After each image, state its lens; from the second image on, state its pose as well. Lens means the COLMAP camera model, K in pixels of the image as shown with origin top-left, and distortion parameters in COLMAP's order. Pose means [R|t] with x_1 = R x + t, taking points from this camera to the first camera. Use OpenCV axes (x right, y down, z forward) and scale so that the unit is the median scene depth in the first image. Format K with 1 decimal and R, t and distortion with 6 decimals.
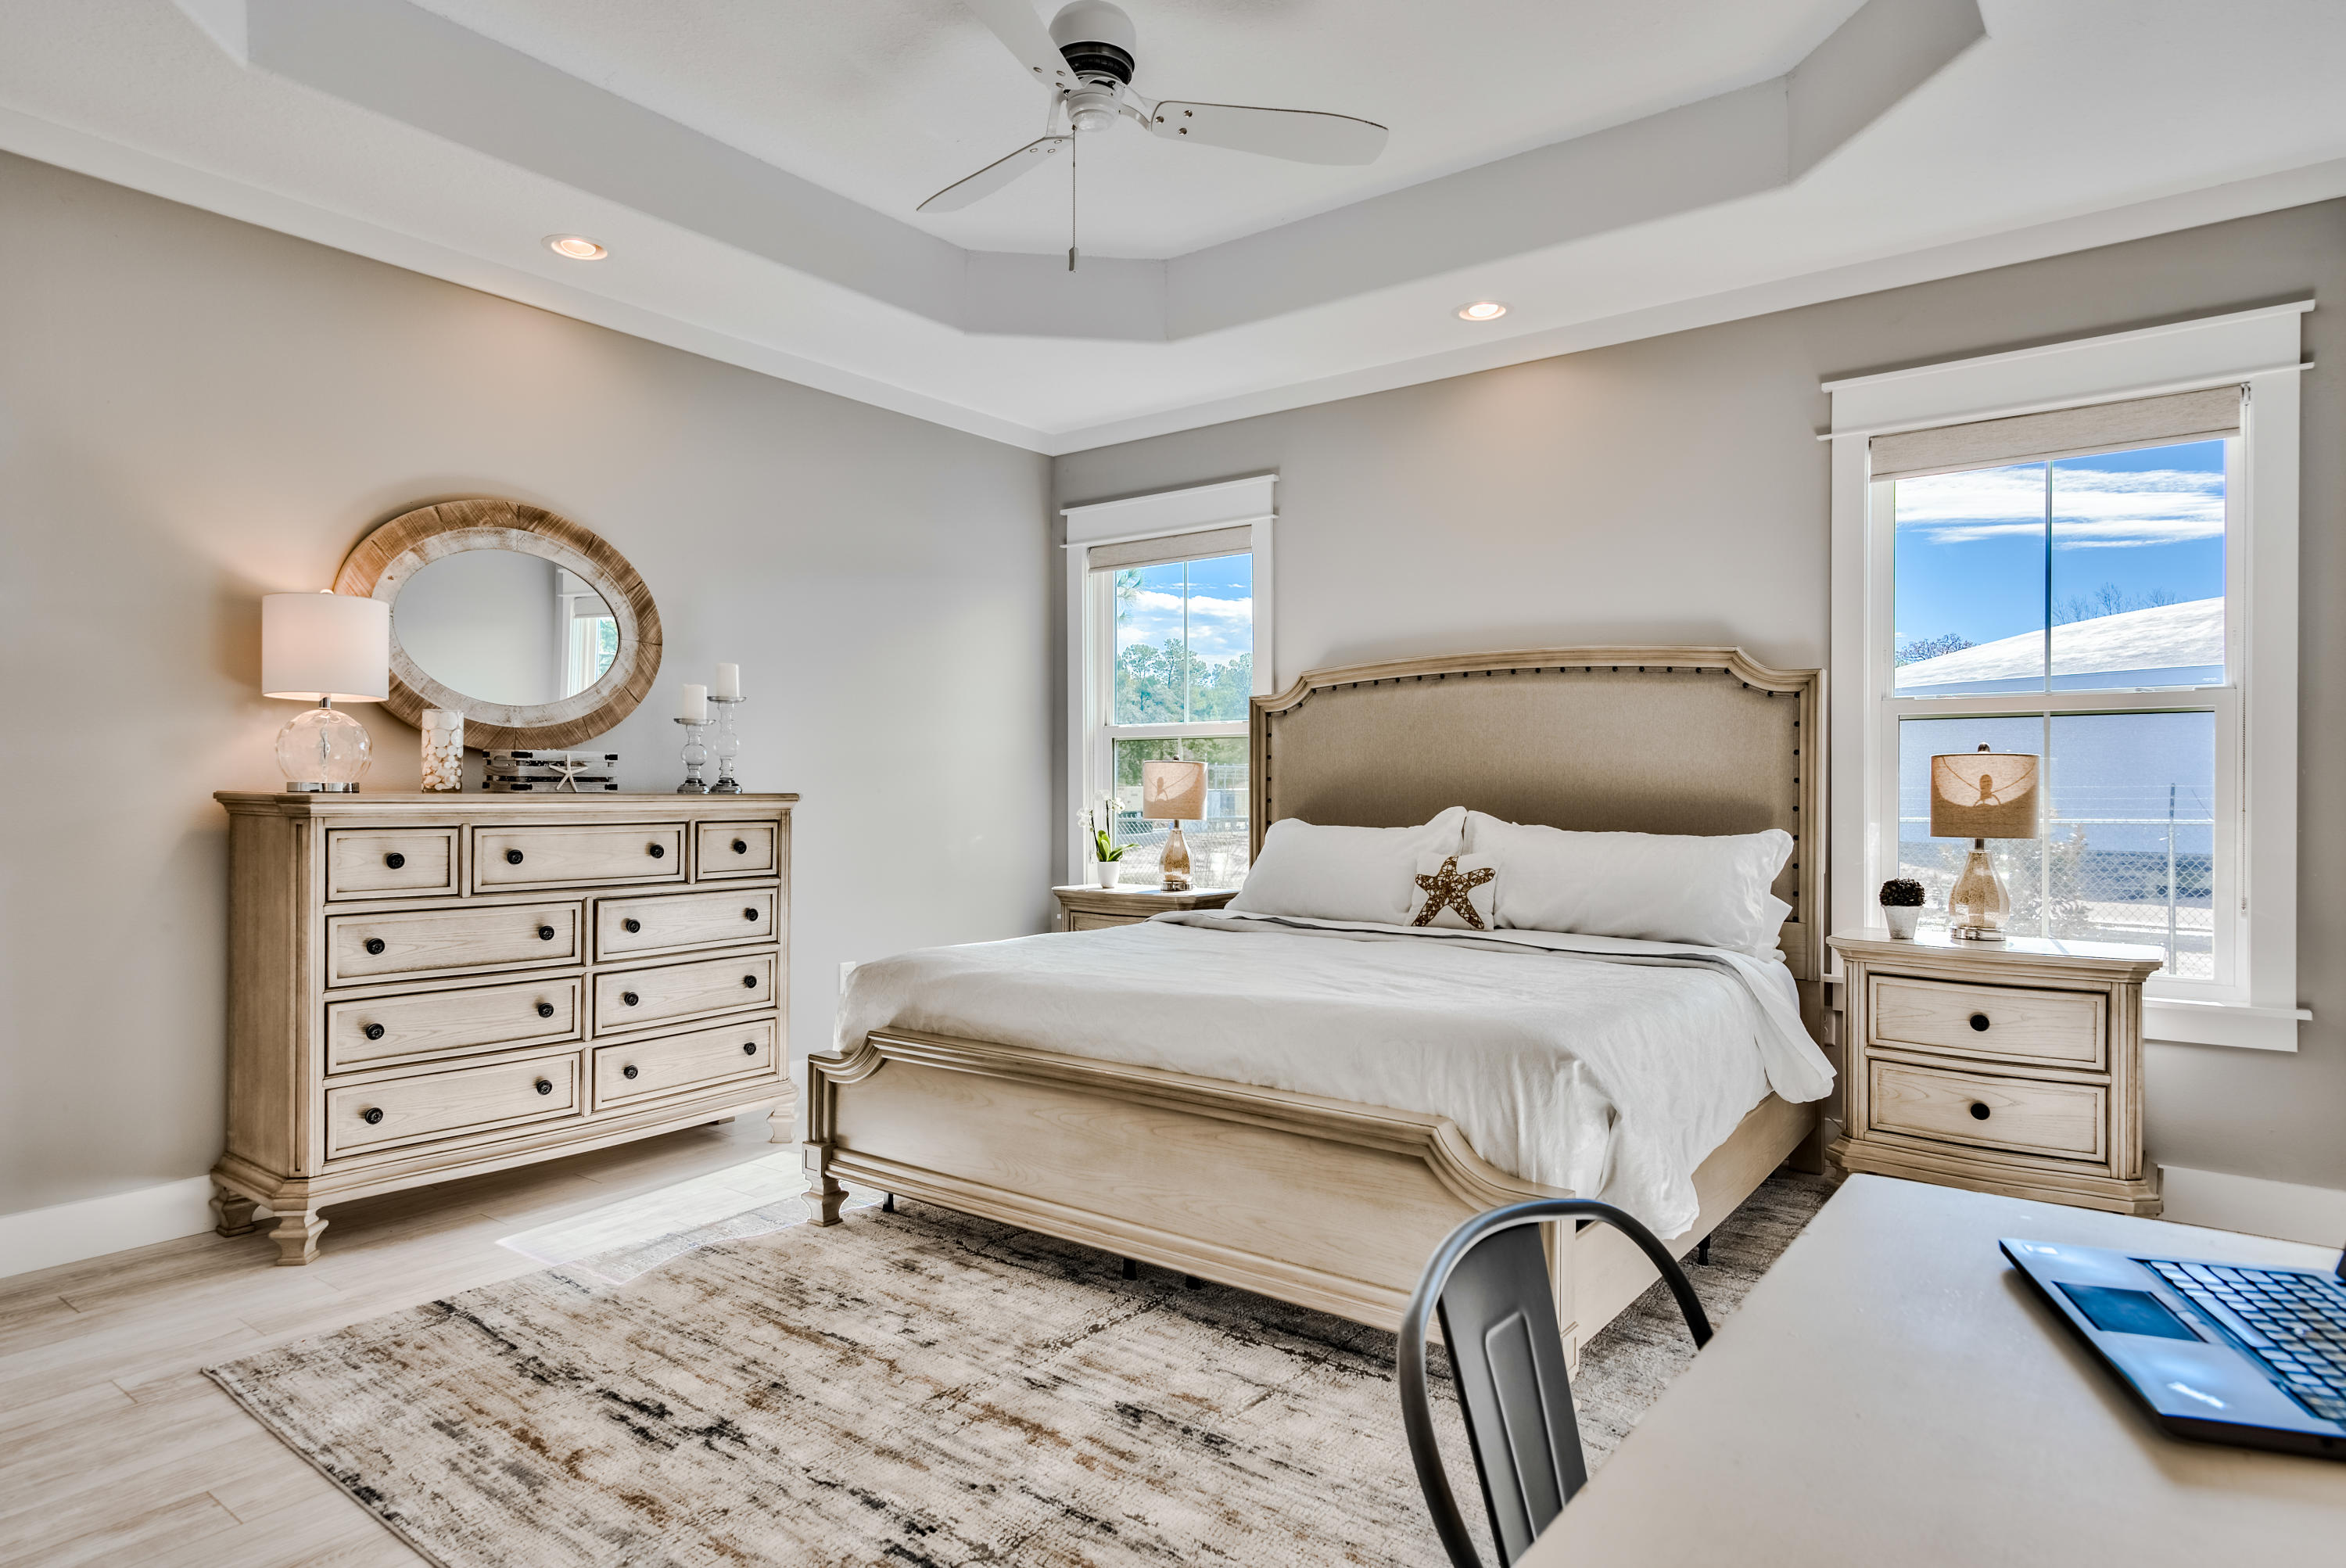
lens RADIAL K [[1332.0, 0, 1164.4], [0, 1332.0, 792.9], [0, 0, 1]] dist [0.008796, 0.000913]
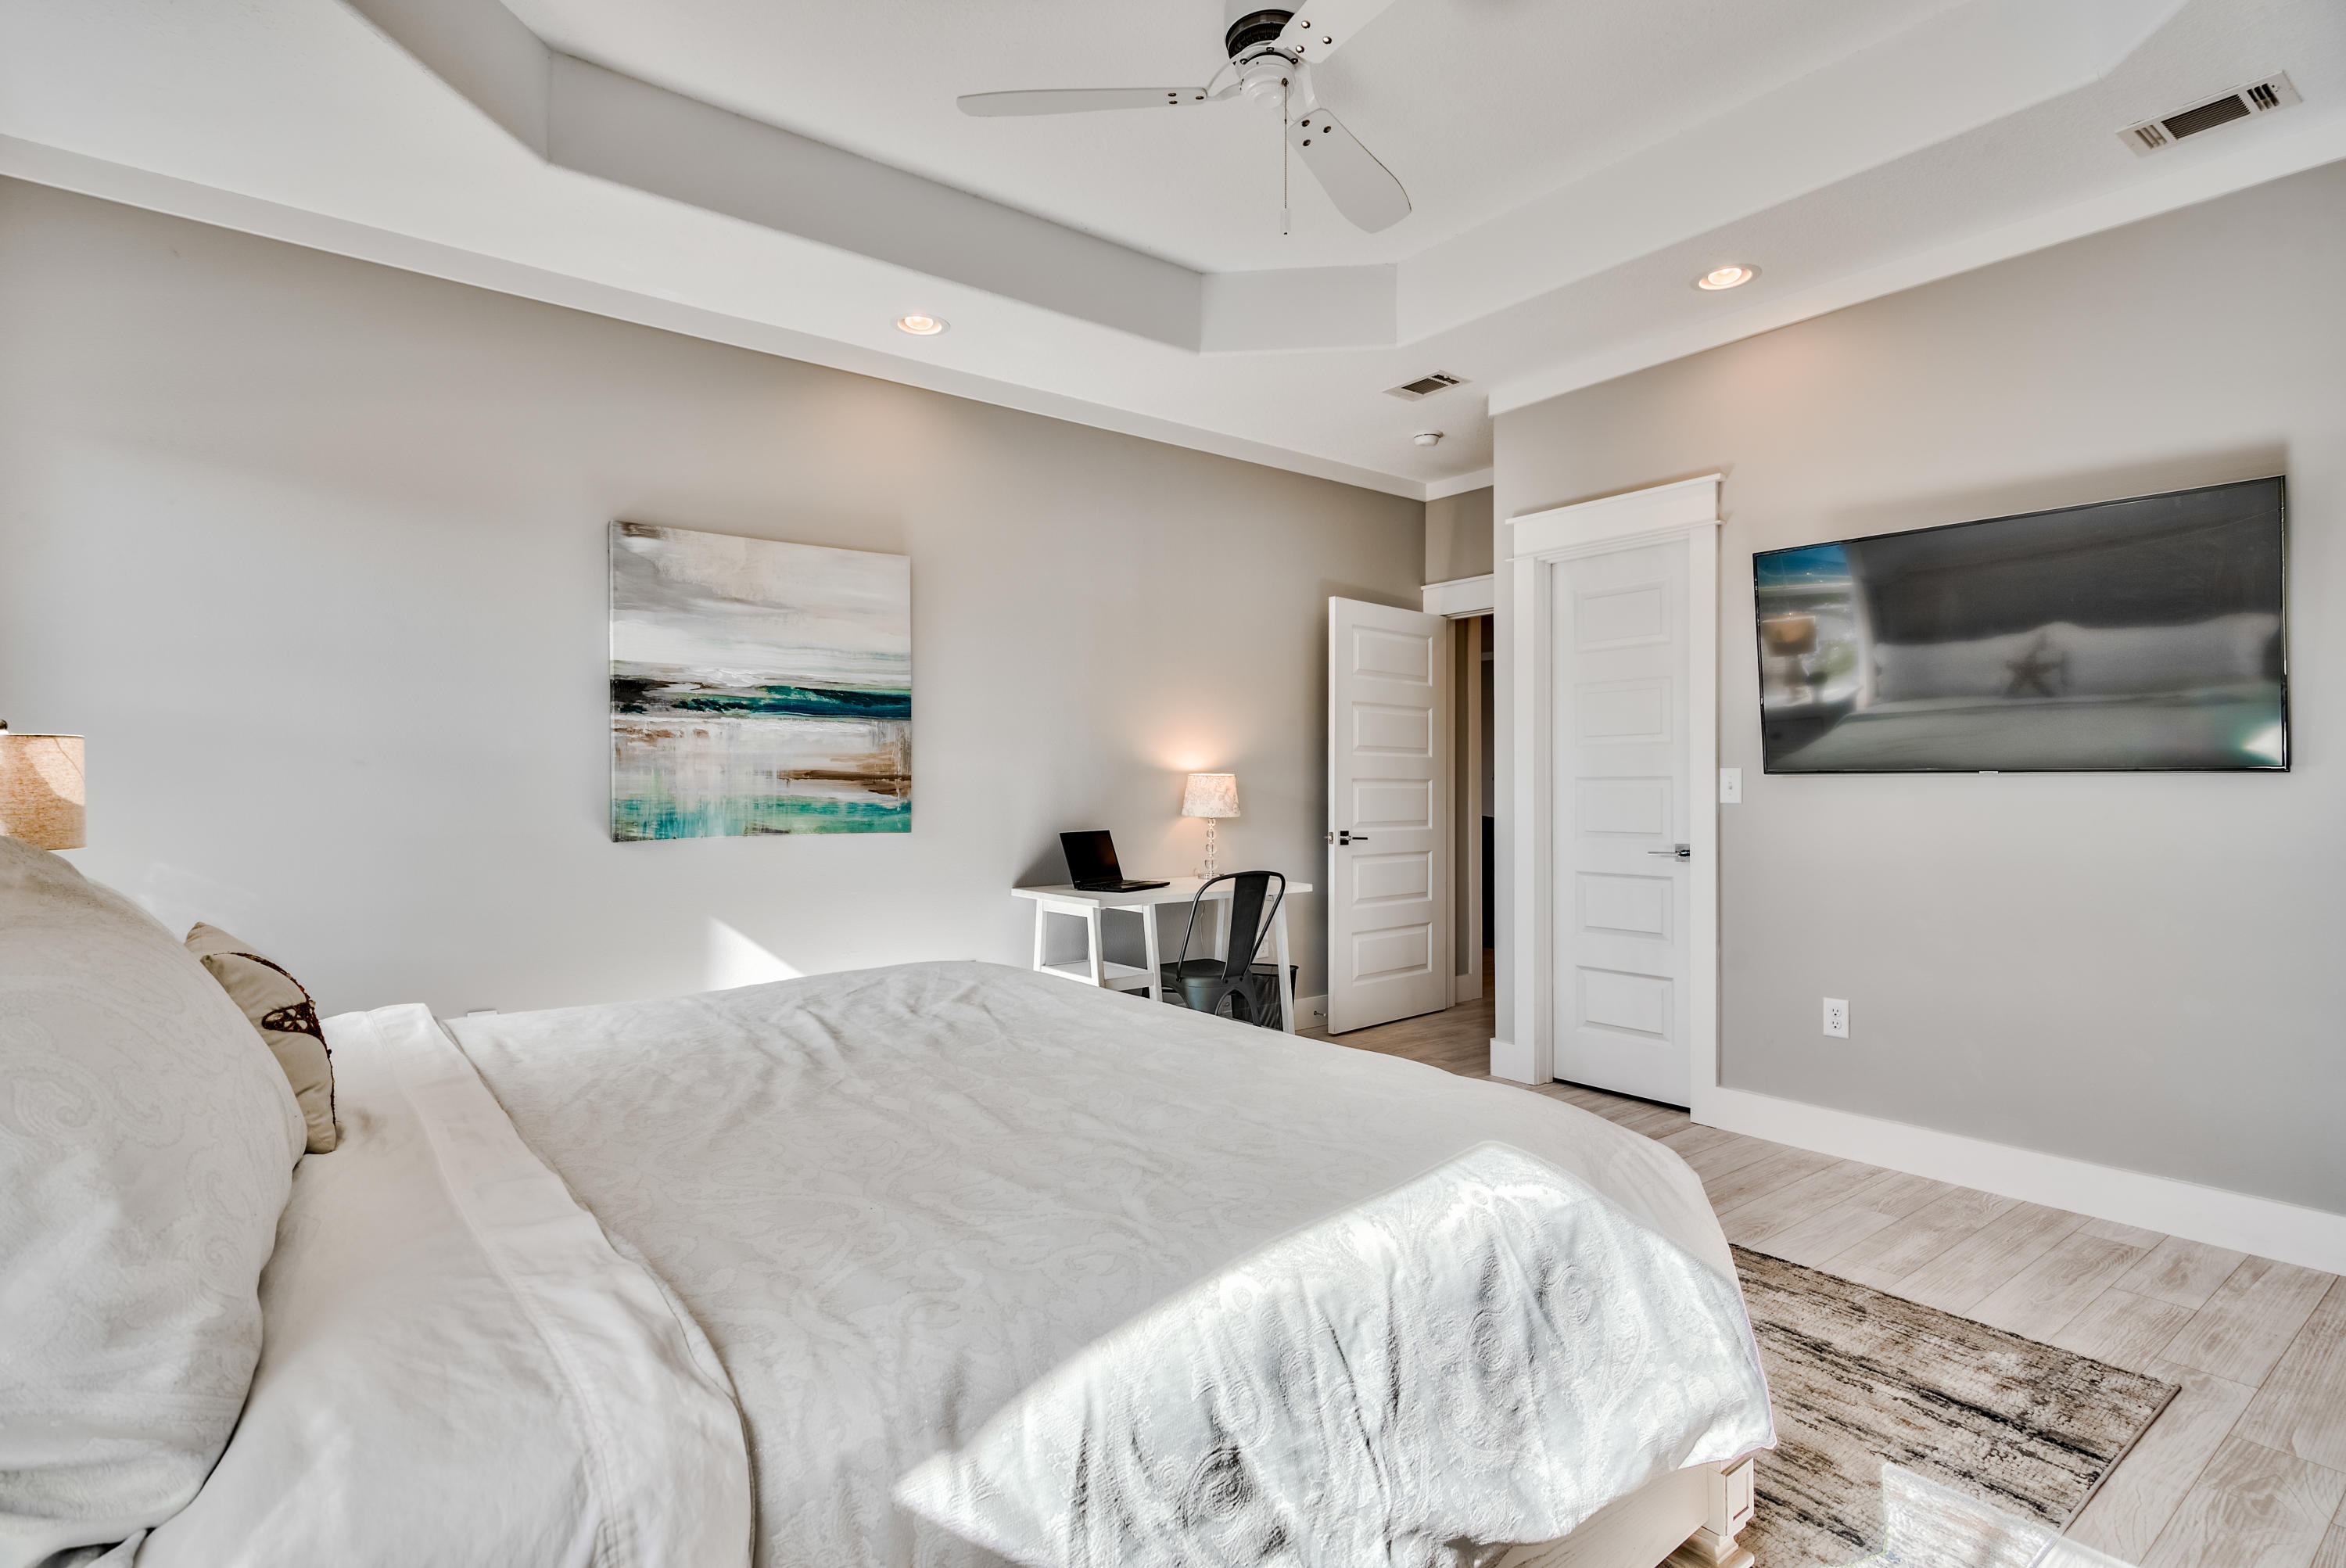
lens RADIAL K [[1181.2, 0, 1161.1], [0, 1181.2, 788.0], [0, 0, 1]] dist [-0.001970, -0.000473]
pose [[-0.967675, -0.003277, 0.252179, -0.260446], [-0.003988, 0.999989, -0.002311, 0.006549], [-0.252169, -0.003242, -0.967678, 2.371159]]
